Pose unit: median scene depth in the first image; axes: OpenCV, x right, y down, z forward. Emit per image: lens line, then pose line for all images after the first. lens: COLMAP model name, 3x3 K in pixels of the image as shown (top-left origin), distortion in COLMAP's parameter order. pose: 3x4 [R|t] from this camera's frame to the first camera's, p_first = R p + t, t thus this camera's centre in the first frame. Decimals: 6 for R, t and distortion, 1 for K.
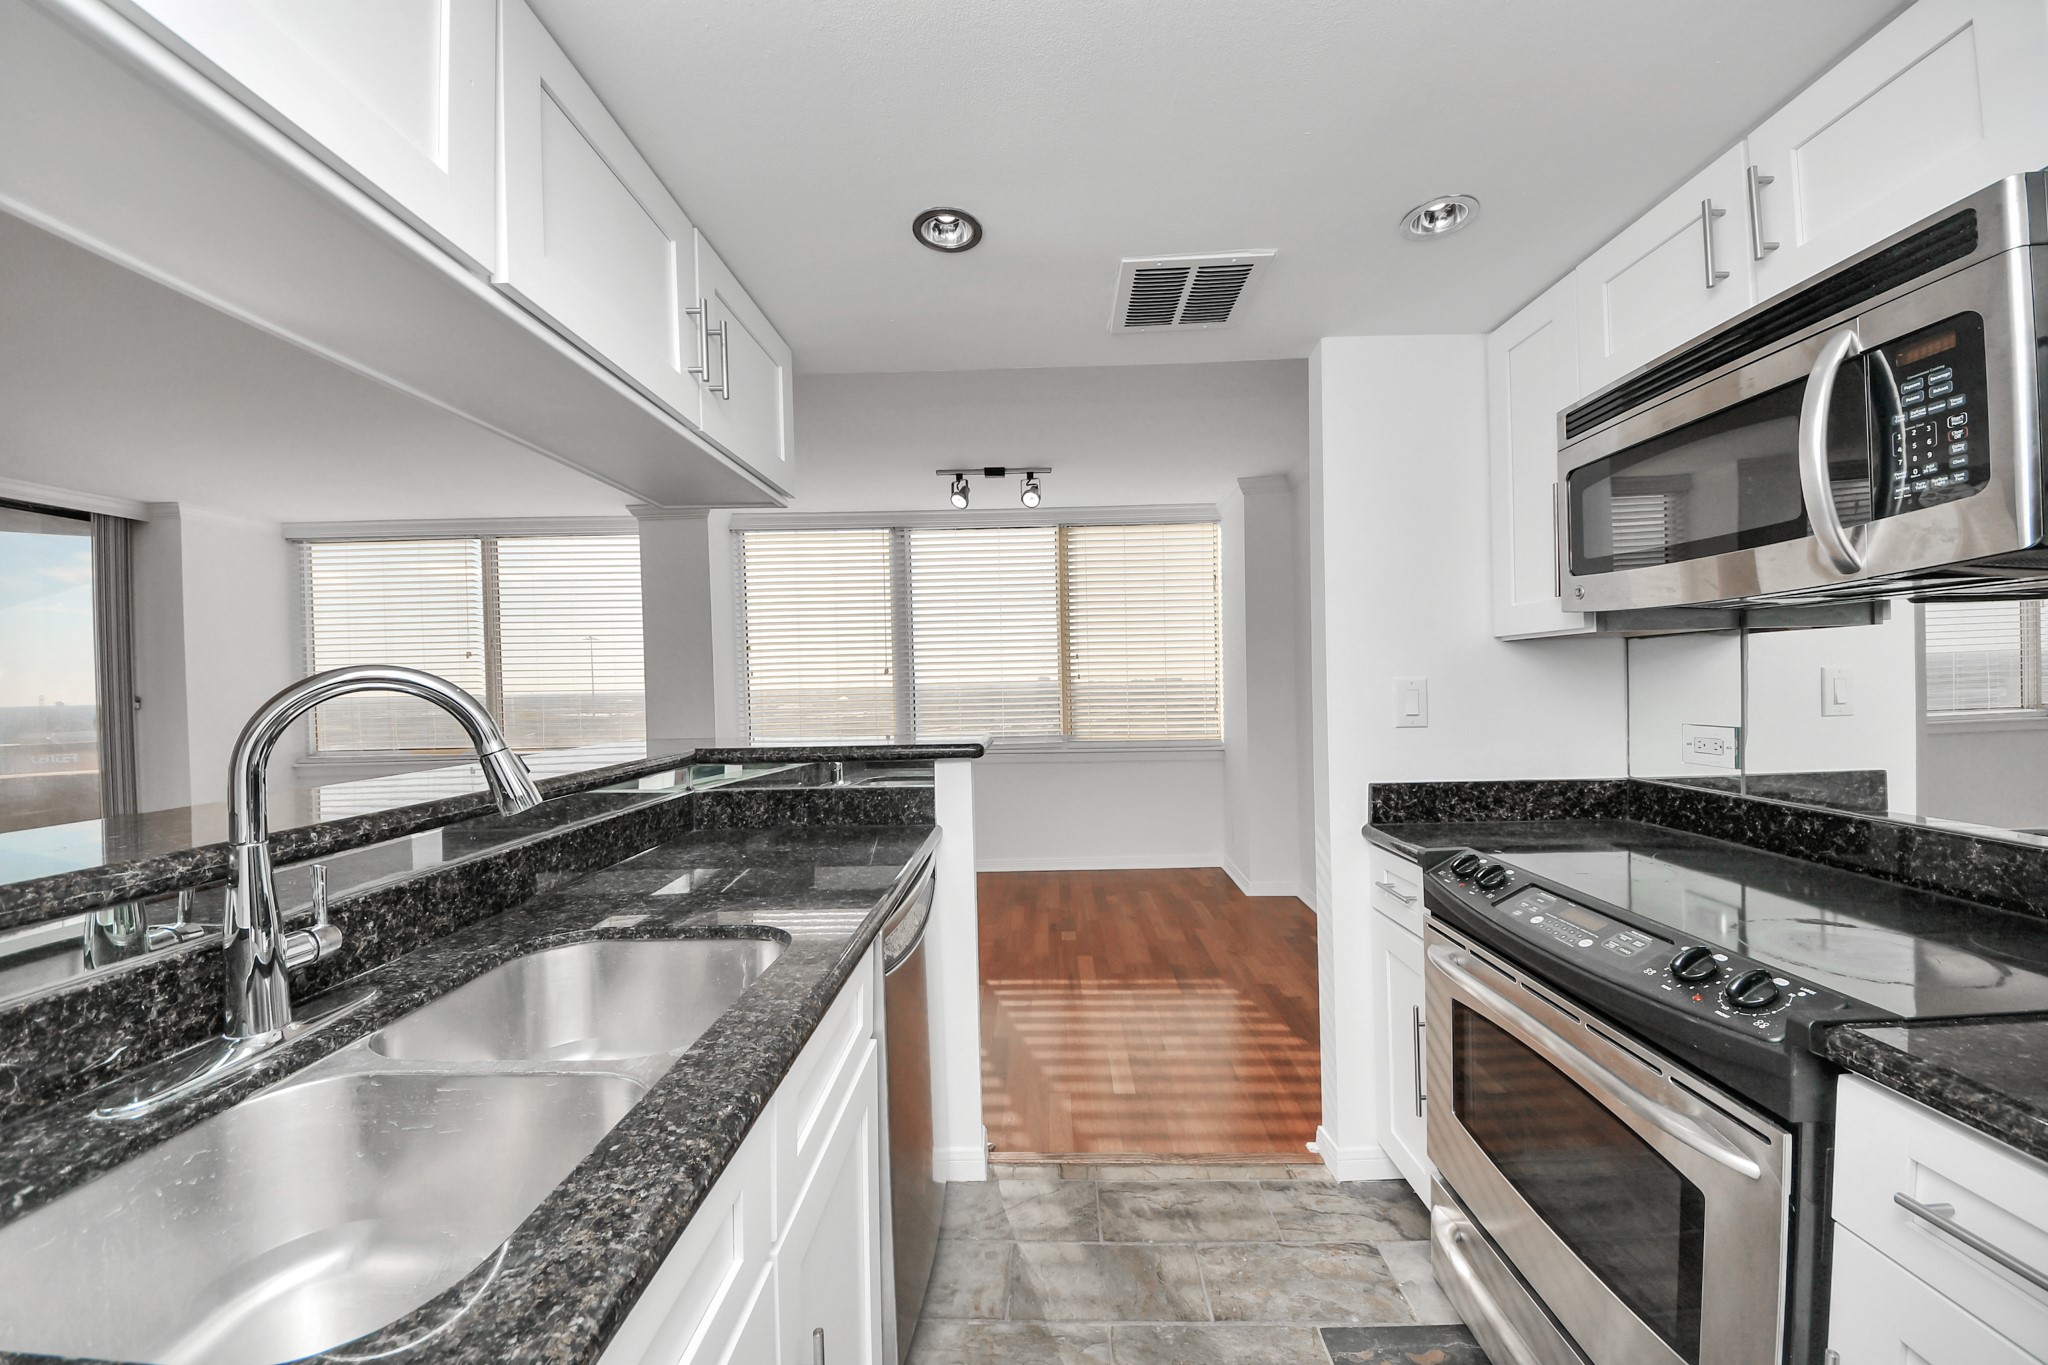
lens RADIAL K [[722.7, 0, 1029.0], [0, 722.7, 686.9], [0, 0, 1]] dist [0.042486, -0.027767]
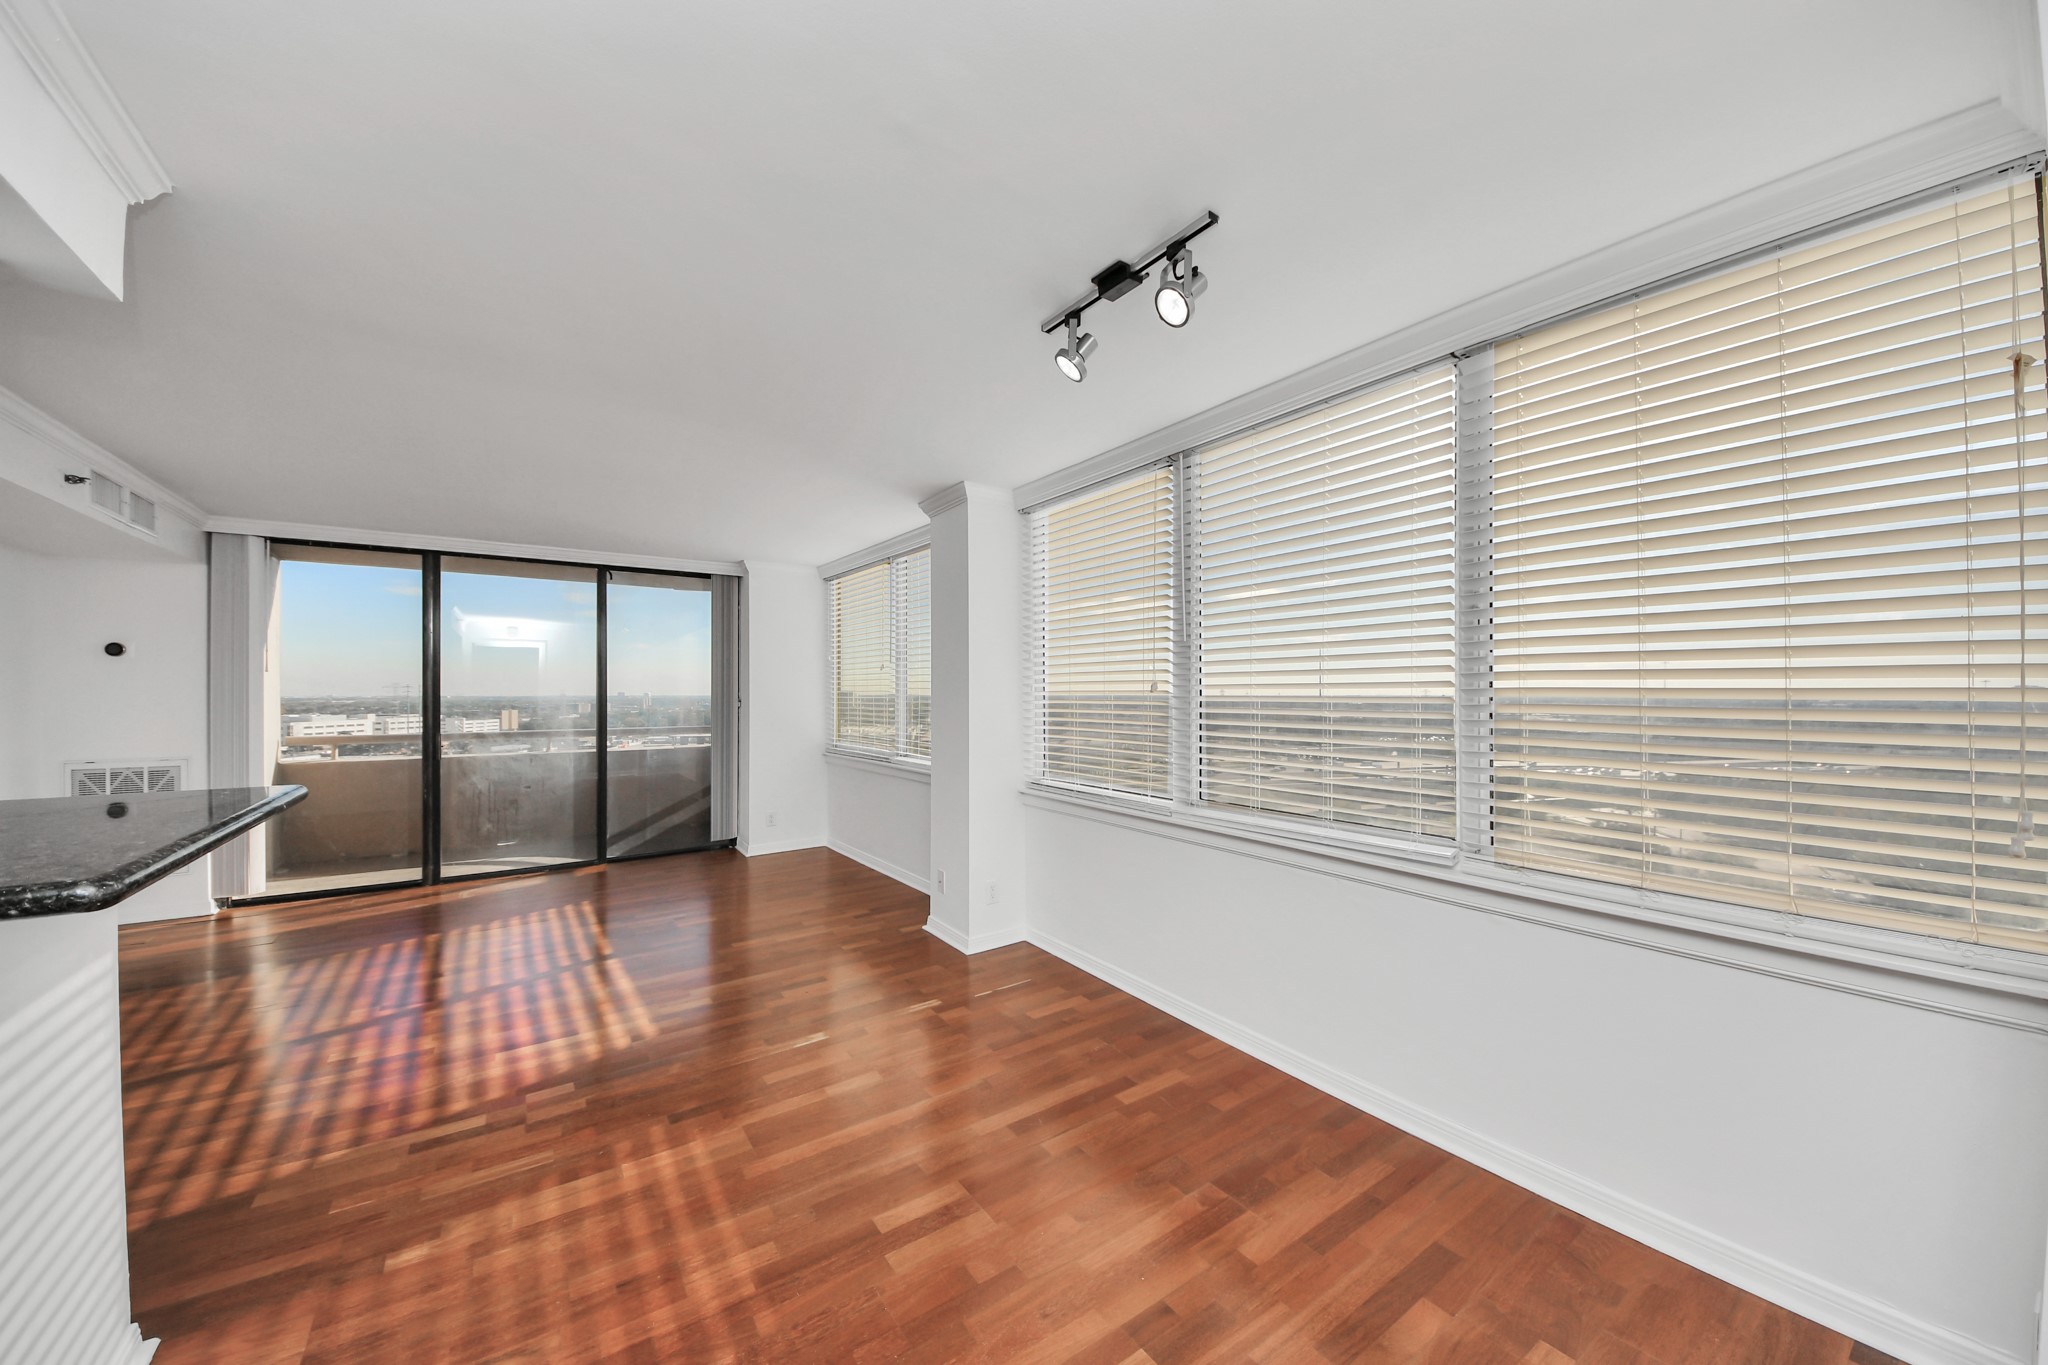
lens RADIAL K [[722.7, 0, 1029.0], [0, 722.7, 686.9], [0, 0, 1]] dist [0.042486, -0.027767]
pose [[0.595643, 0.013577, -0.803134, 0.283540], [-0.017301, 0.999842, 0.004070, -0.025631], [0.803063, 0.011471, 0.595784, 0.609254]]
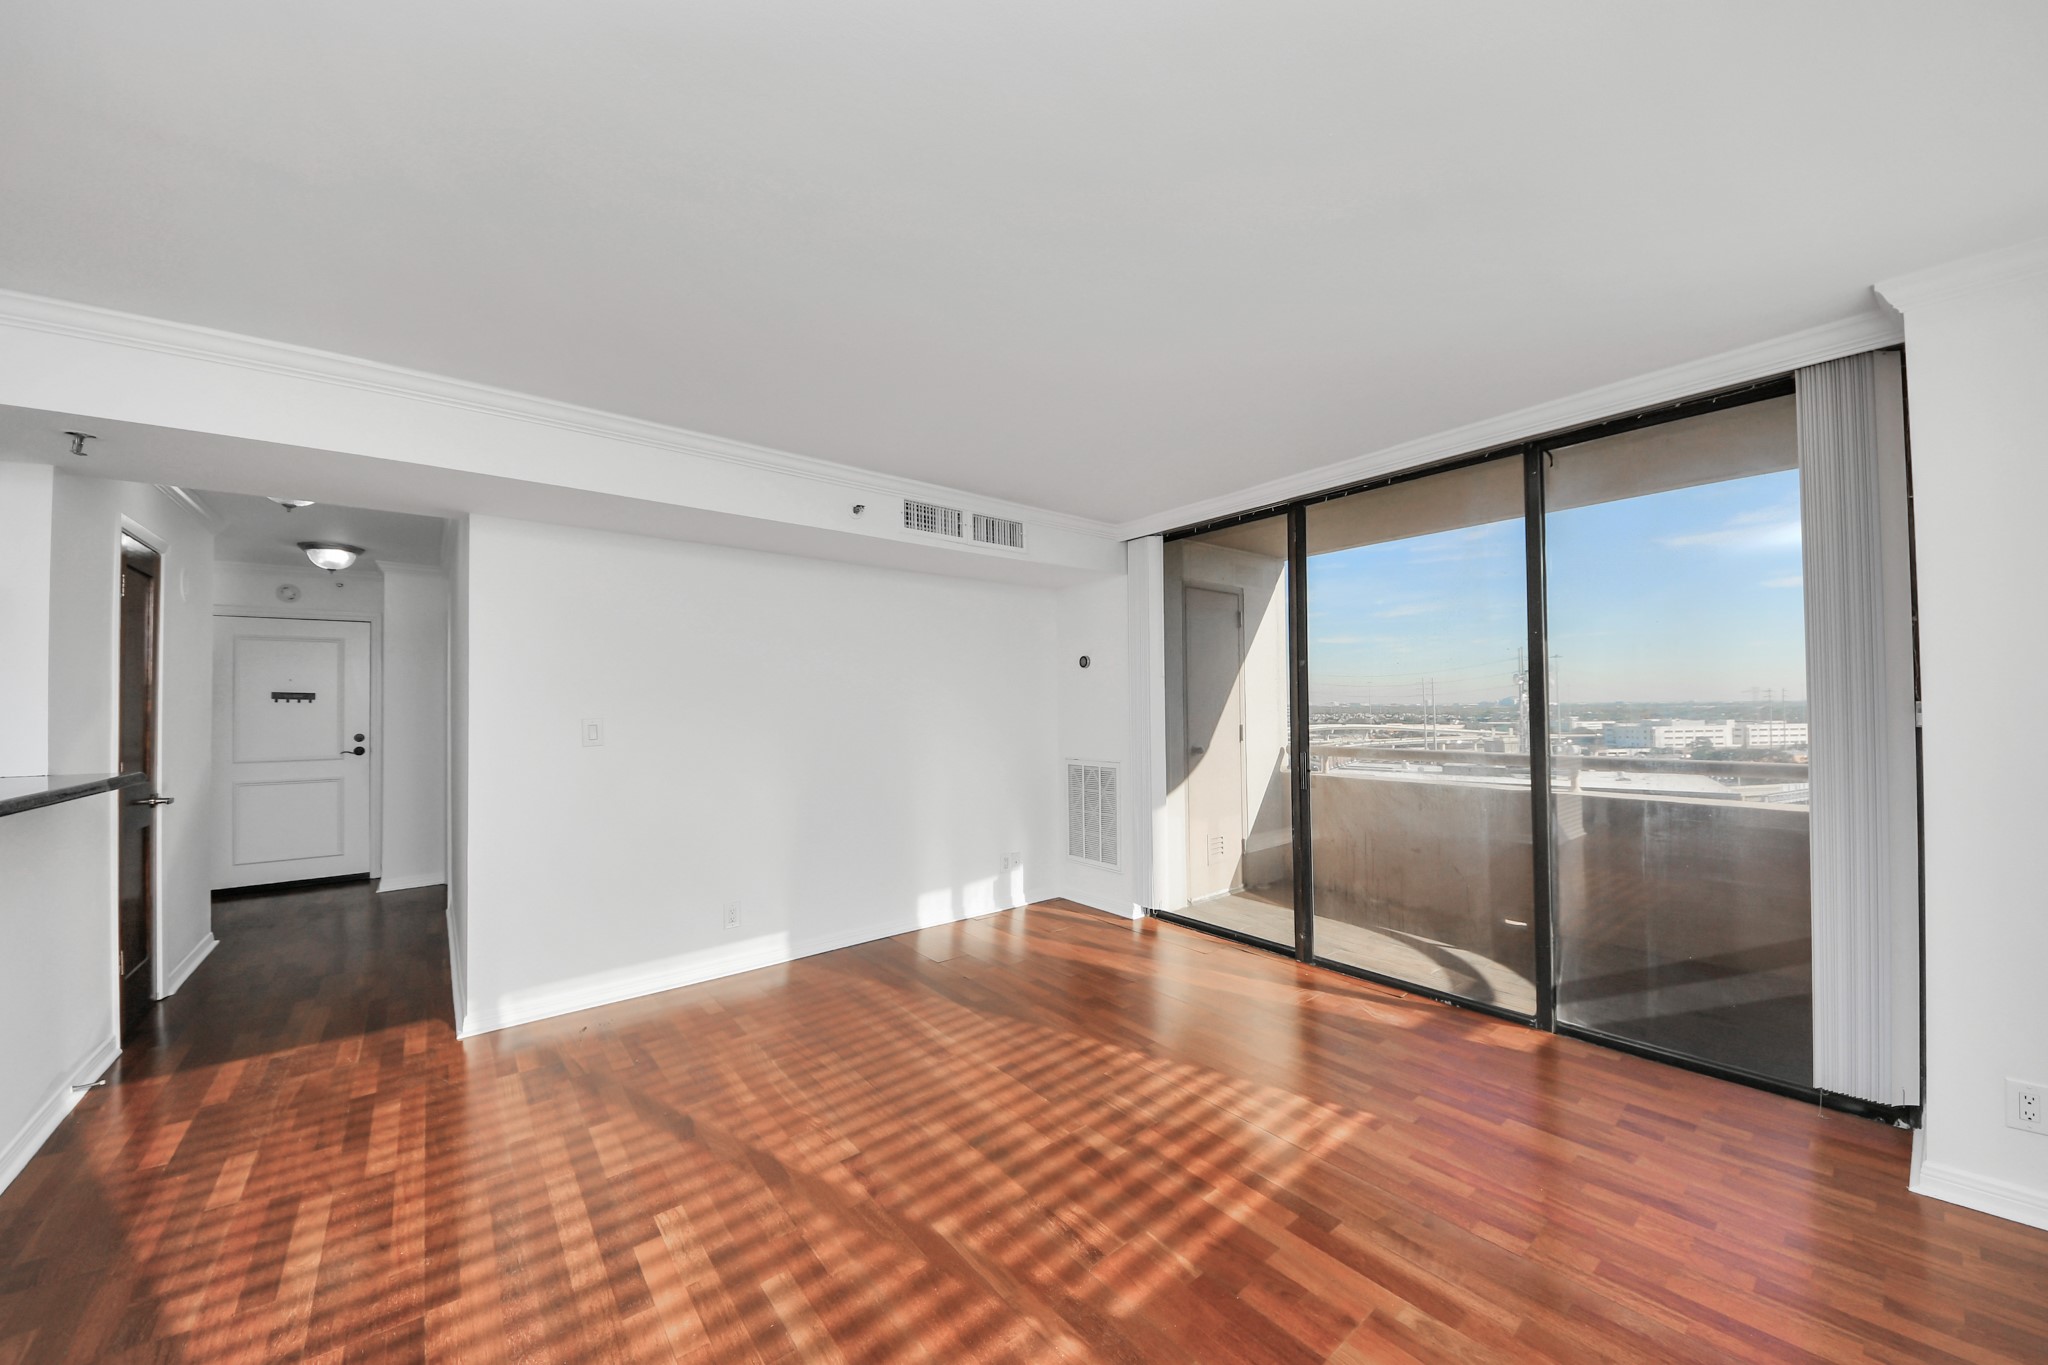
lens RADIAL K [[722.7, 0, 1029.0], [0, 722.7, 686.9], [0, 0, 1]] dist [0.042486, -0.027767]
pose [[-0.759319, 0.011881, -0.650610, -0.456681], [0.021490, 0.999746, -0.006825, -0.005871], [0.650364, -0.019164, -0.759381, 0.992508]]
